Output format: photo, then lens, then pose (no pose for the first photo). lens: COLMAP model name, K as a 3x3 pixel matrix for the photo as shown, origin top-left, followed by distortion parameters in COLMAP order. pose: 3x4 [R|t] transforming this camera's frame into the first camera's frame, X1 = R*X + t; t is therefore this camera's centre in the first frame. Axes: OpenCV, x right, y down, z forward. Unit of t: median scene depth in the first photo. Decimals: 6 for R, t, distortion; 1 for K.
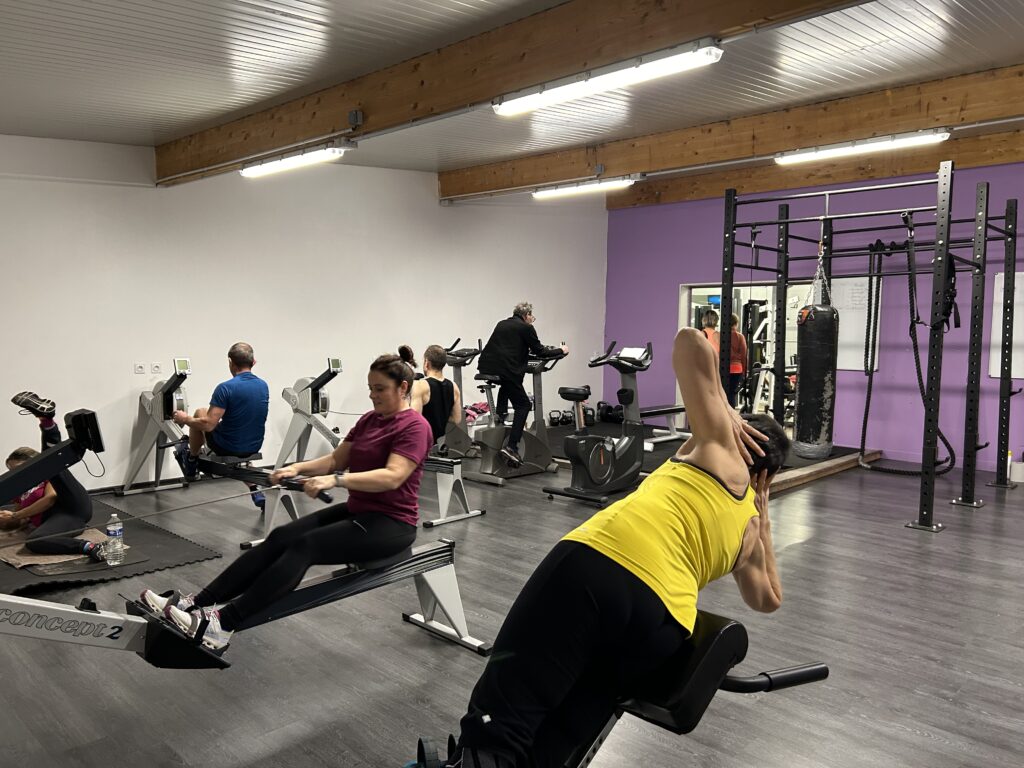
lens RADIAL K [[768.3, 0, 495.9], [0, 768.3, 339.6], [0, 0, 1]] dist [0.056685, -0.062623]
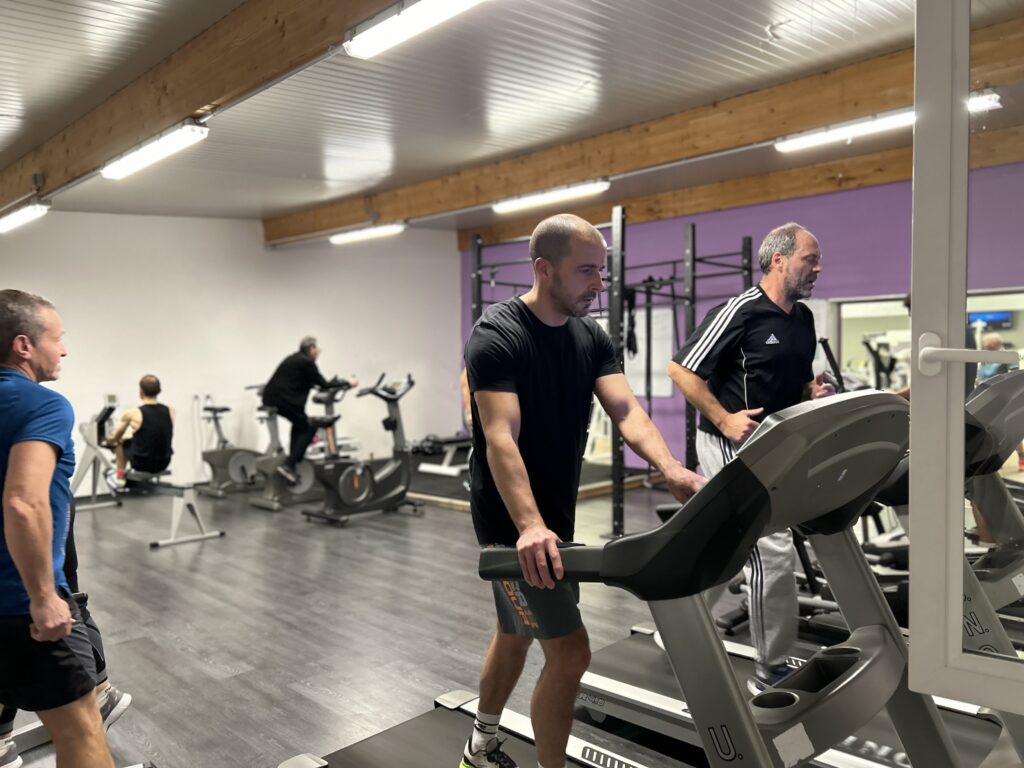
lens RADIAL K [[768.3, 0, 496.3], [0, 768.3, 347.1], [0, 0, 1]] dist [0.056685, -0.062623]
pose [[0.999774, -0.019204, -0.009089, 0.347959], [0.018842, 0.999089, -0.038294, 0.009887], [0.009816, 0.038114, 0.999225, -0.087838]]
